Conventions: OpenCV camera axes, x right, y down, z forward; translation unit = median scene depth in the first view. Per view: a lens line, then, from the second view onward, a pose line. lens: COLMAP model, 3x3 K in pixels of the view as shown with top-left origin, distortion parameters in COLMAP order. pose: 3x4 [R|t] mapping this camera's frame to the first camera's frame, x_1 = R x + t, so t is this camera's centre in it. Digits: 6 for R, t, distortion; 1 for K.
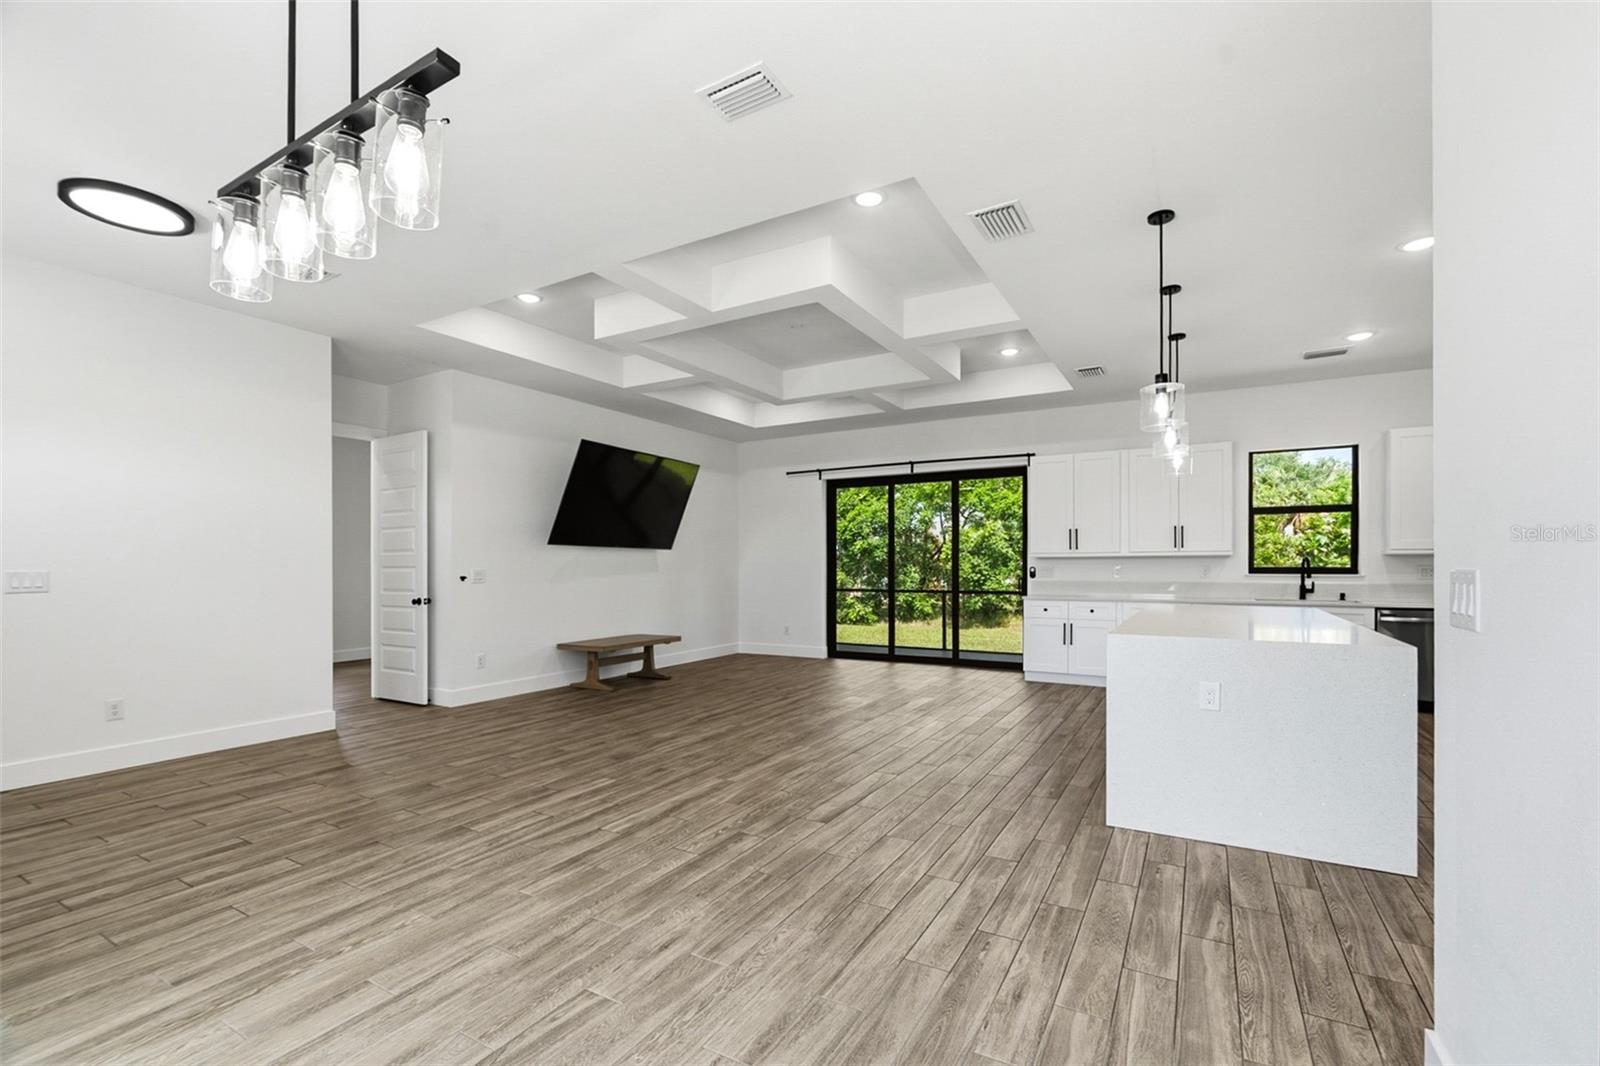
lens RADIAL K [[695.5, 0, 808.7], [0, 695.5, 573.0], [0, 0, 1]] dist [-0.008007, 0.001118]
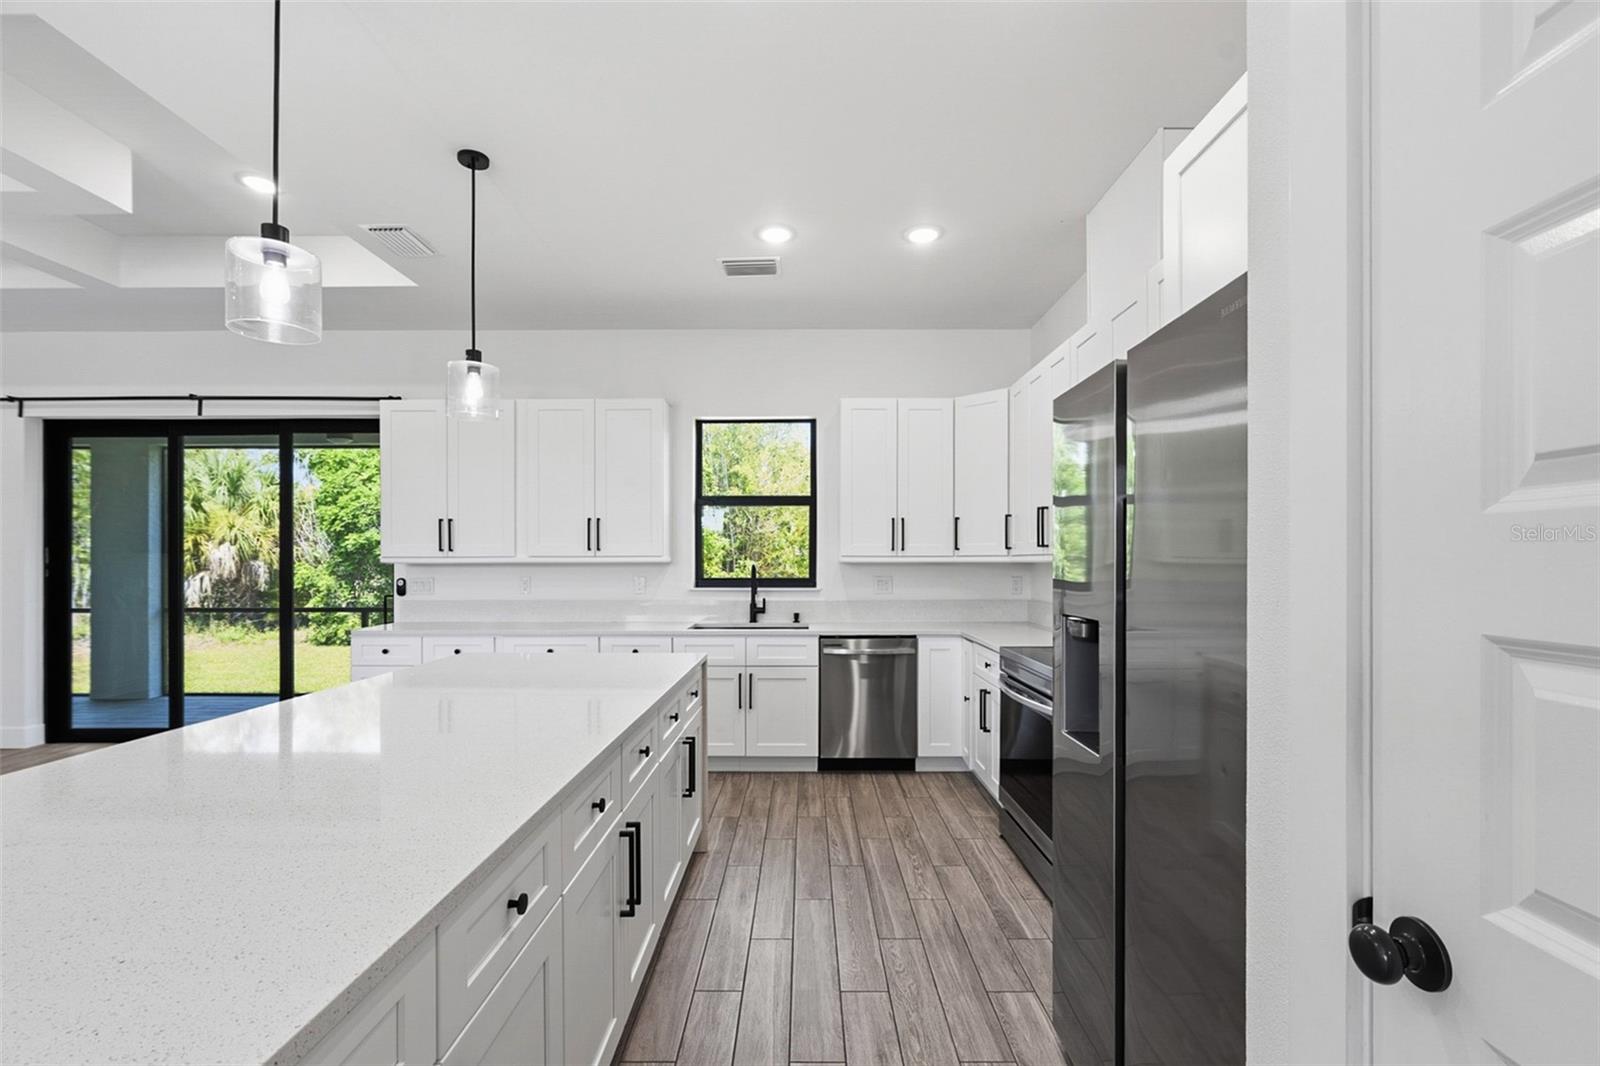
lens RADIAL K [[695.5, 0, 804.1], [0, 695.5, 555.3], [0, 0, 1]] dist [-0.008007, 0.001118]
pose [[0.873319, 0.006066, 0.487111, 0.403081], [0.004380, 0.999784, -0.020304, -0.018039], [-0.487129, 0.019865, 0.873104, 0.329299]]
